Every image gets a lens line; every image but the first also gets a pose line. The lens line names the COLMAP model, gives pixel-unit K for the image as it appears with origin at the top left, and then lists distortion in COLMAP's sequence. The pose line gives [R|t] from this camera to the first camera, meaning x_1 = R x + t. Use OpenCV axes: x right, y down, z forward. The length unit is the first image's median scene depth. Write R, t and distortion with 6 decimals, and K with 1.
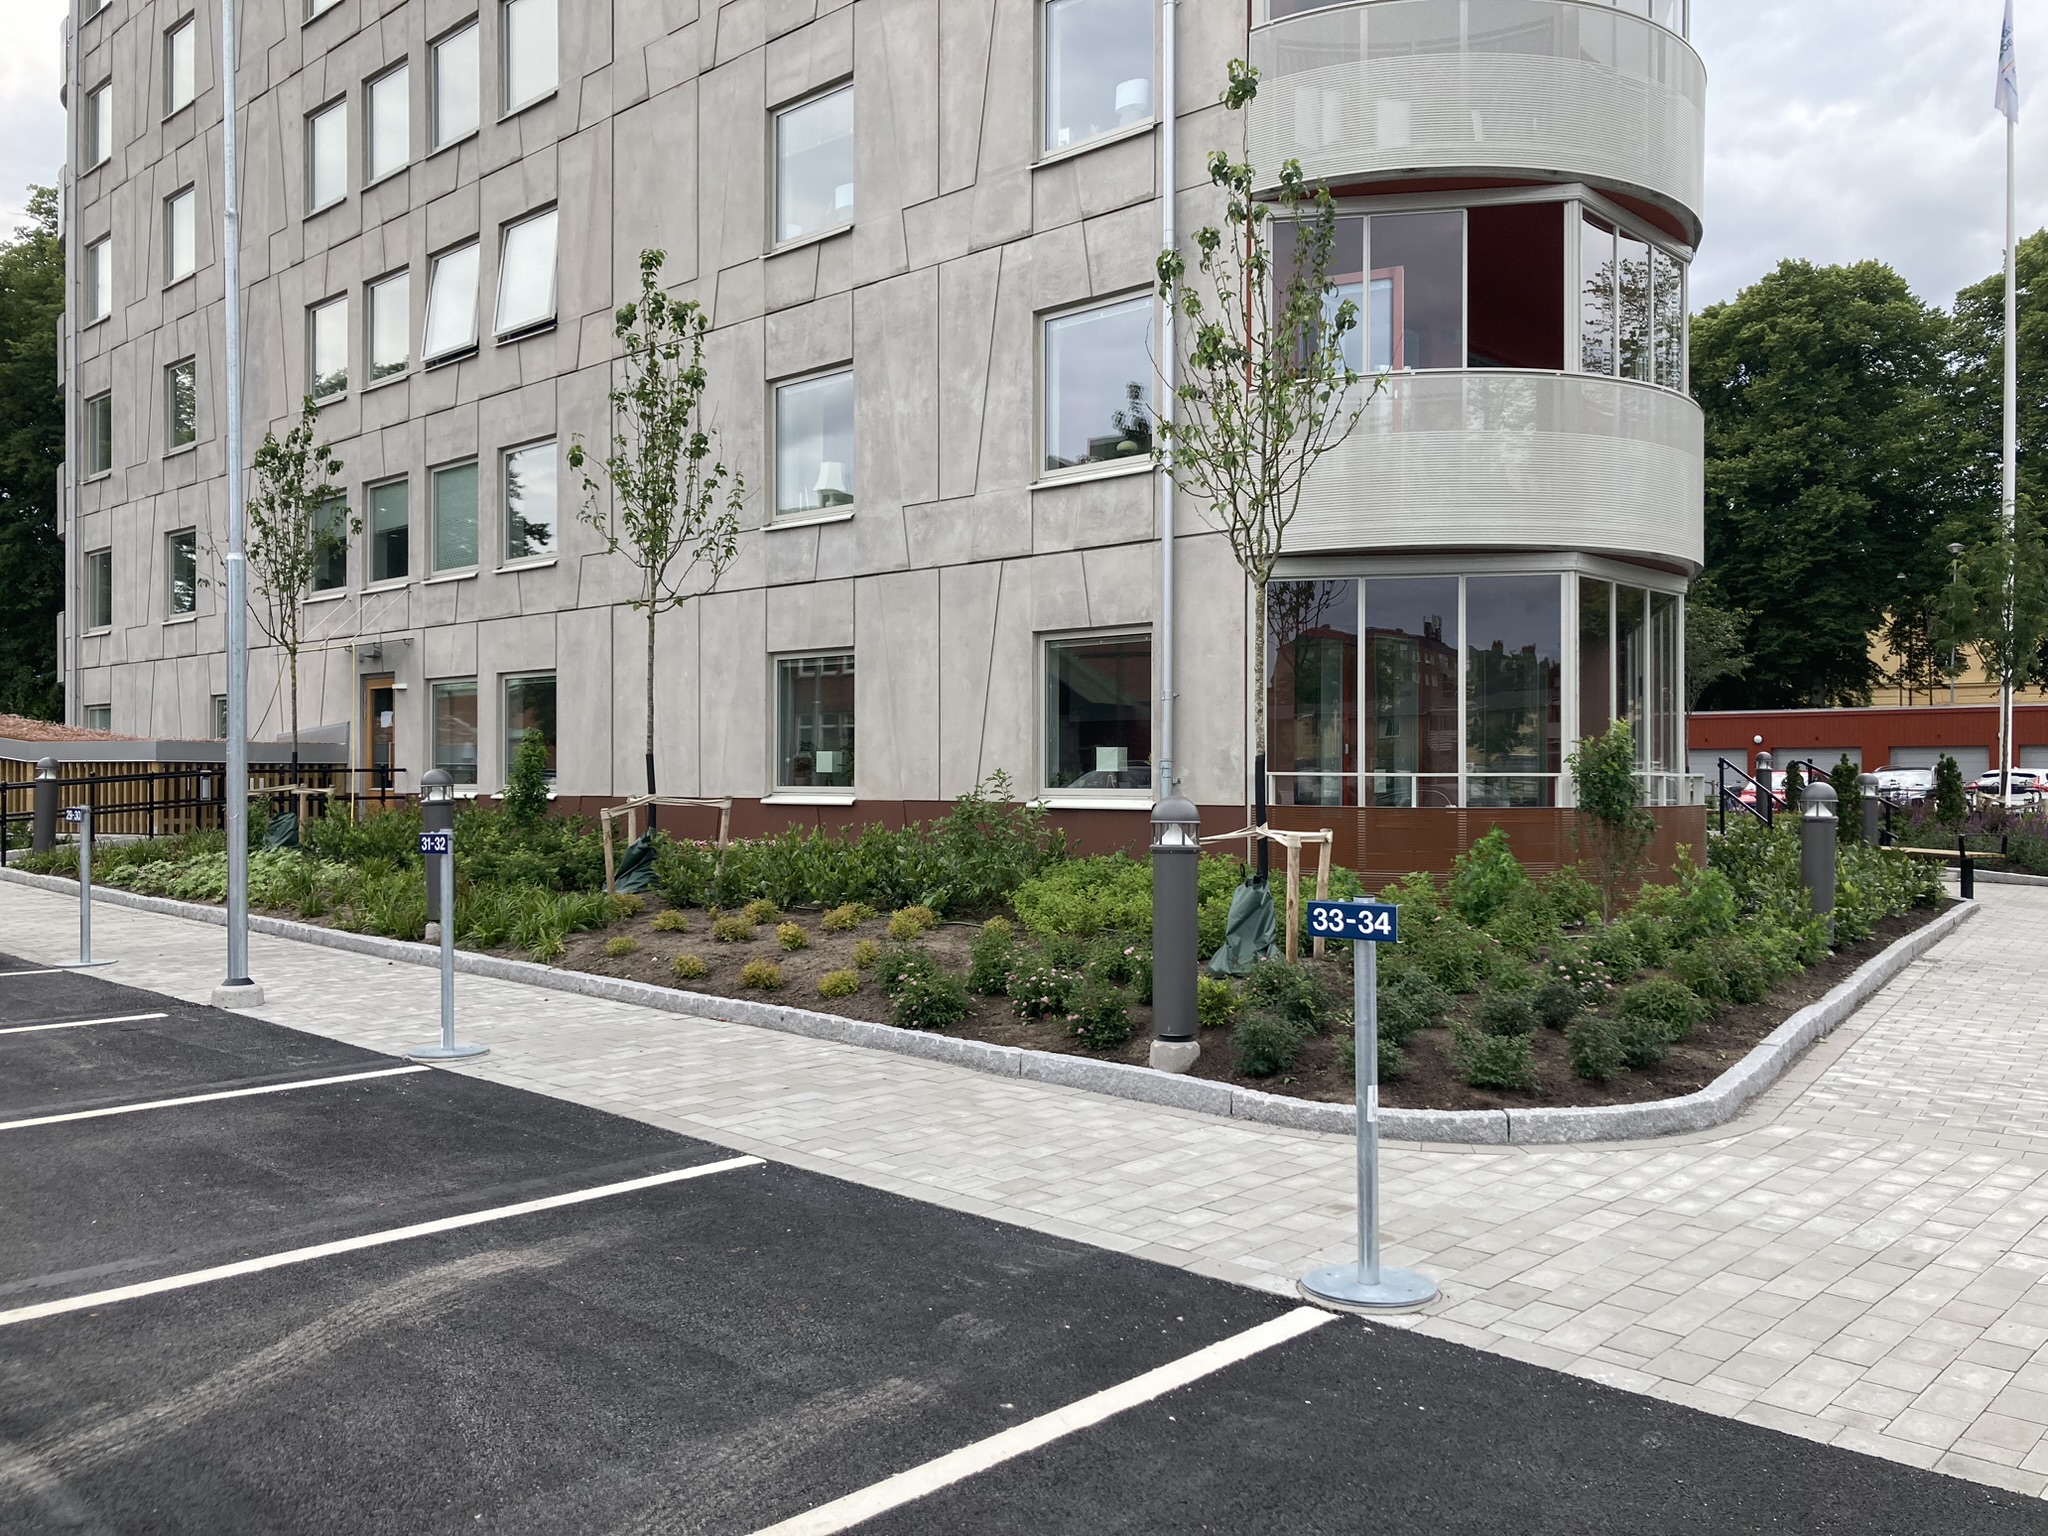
lens RADIAL K [[1650.3, 0, 984.1], [0, 1650.3, 775.8], [0, 0, 1]] dist [0.010732, -0.005305]
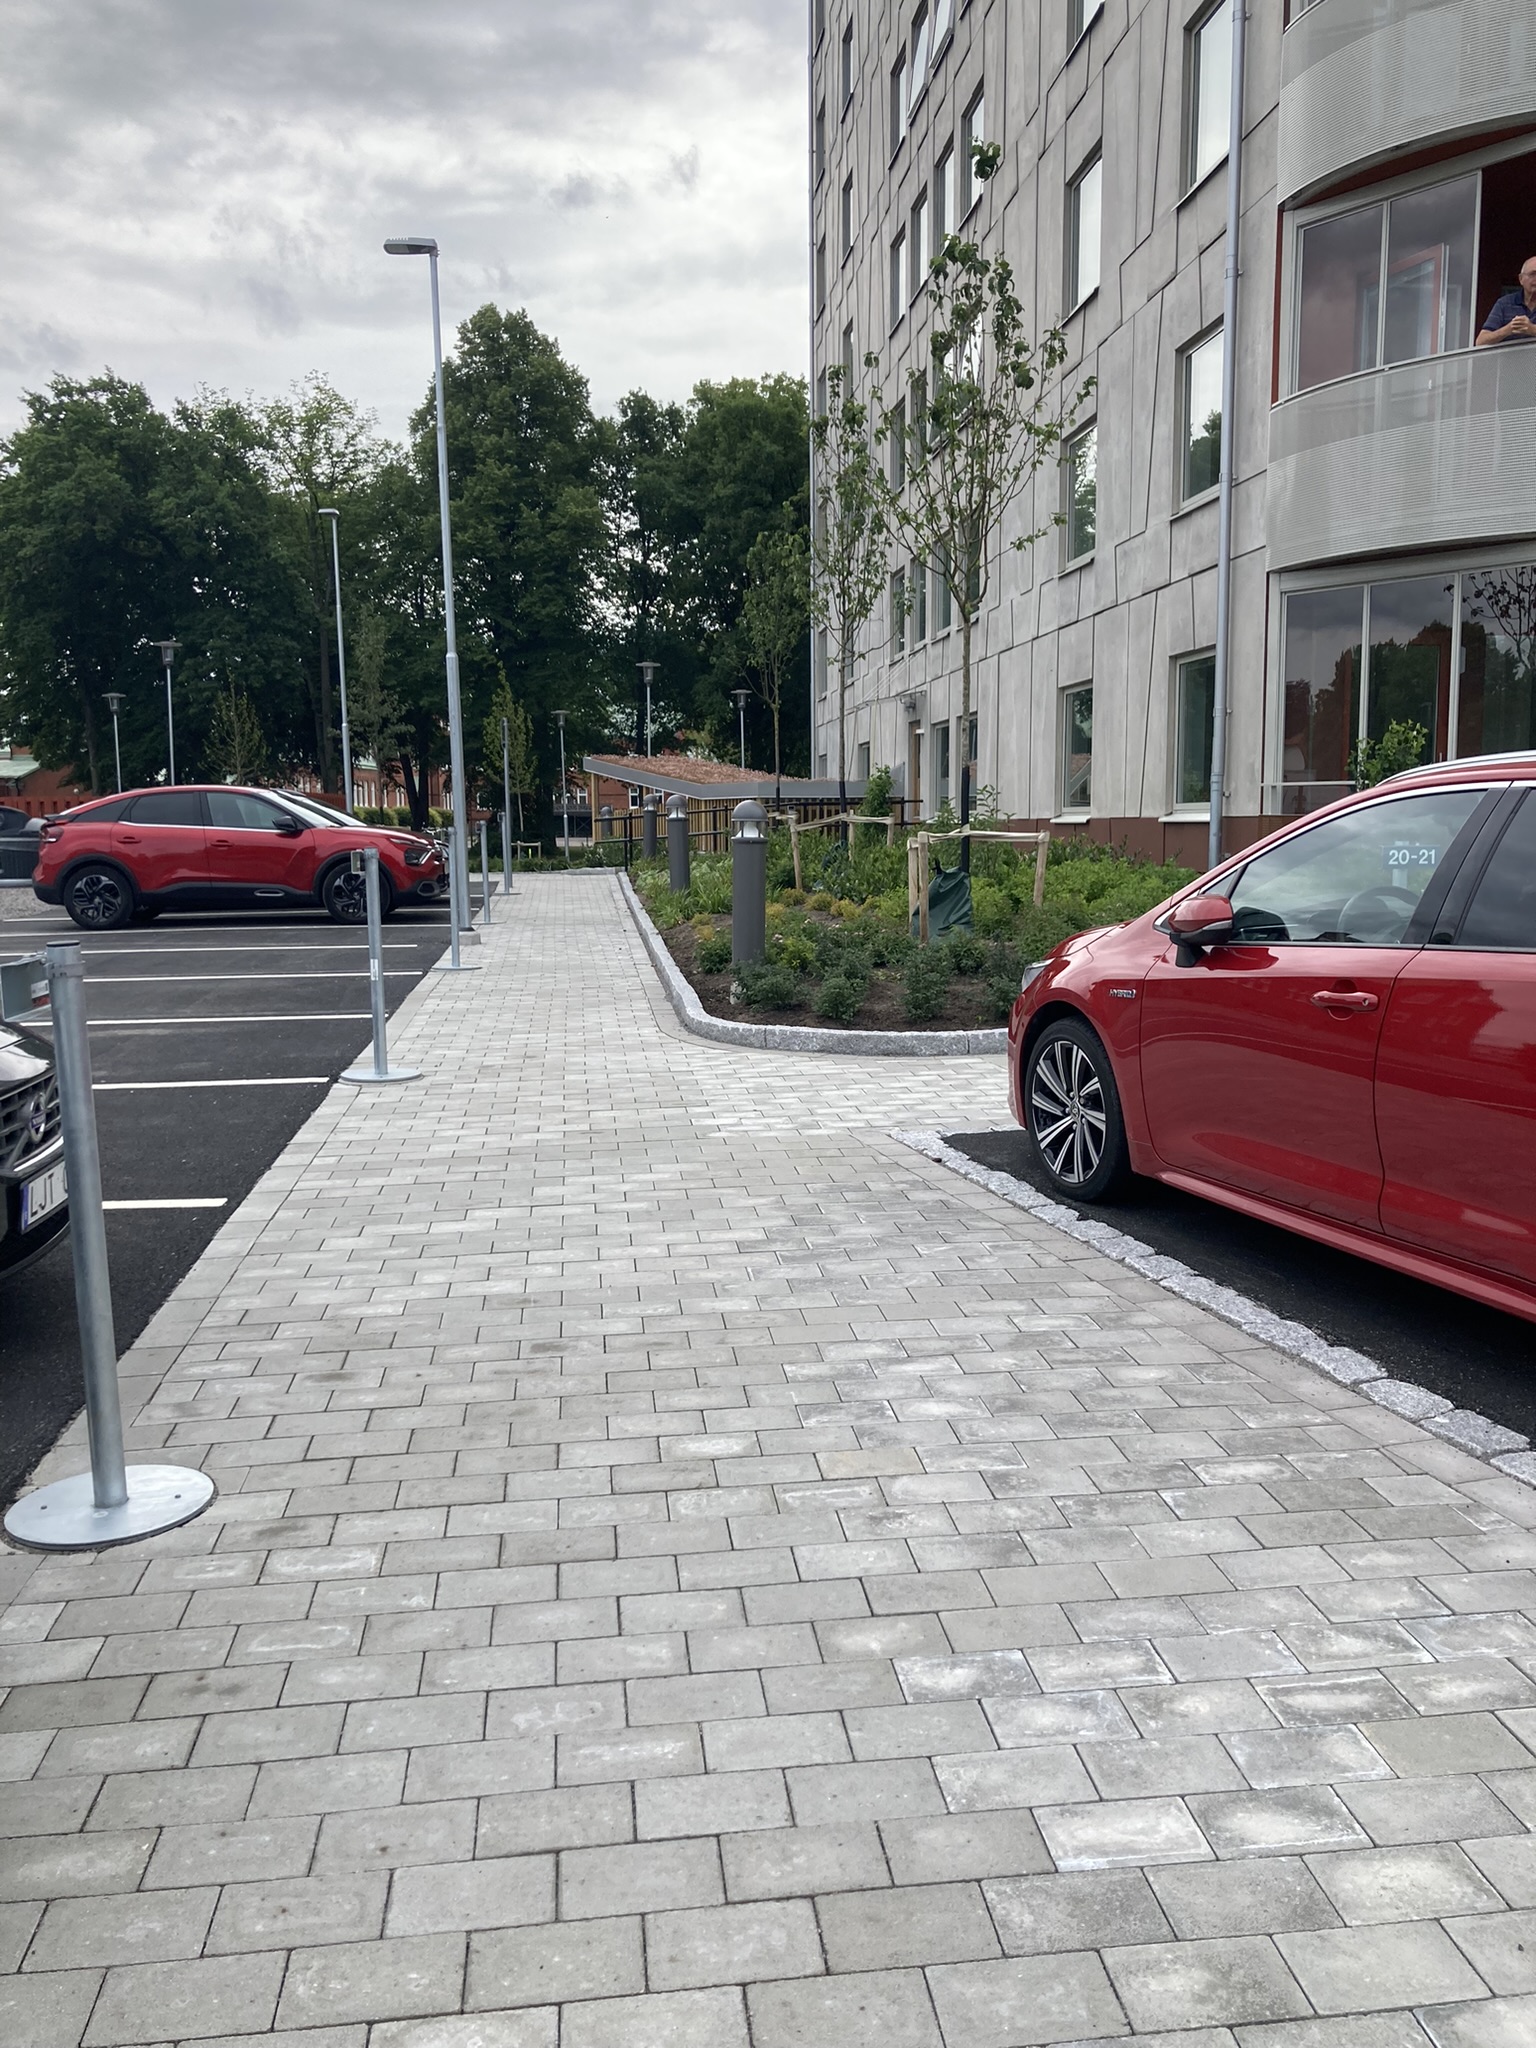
lens RADIAL K [[1650.3, 0, 768.0], [0, 1650.3, 1024.0], [0, 0, 1]] dist [0.010732, -0.005305]
pose [[0.758384, 0.056869, -0.649322, 0.364985], [0.029742, 0.992130, 0.121632, 0.008893], [0.651129, -0.111556, 0.750724, -0.017002]]
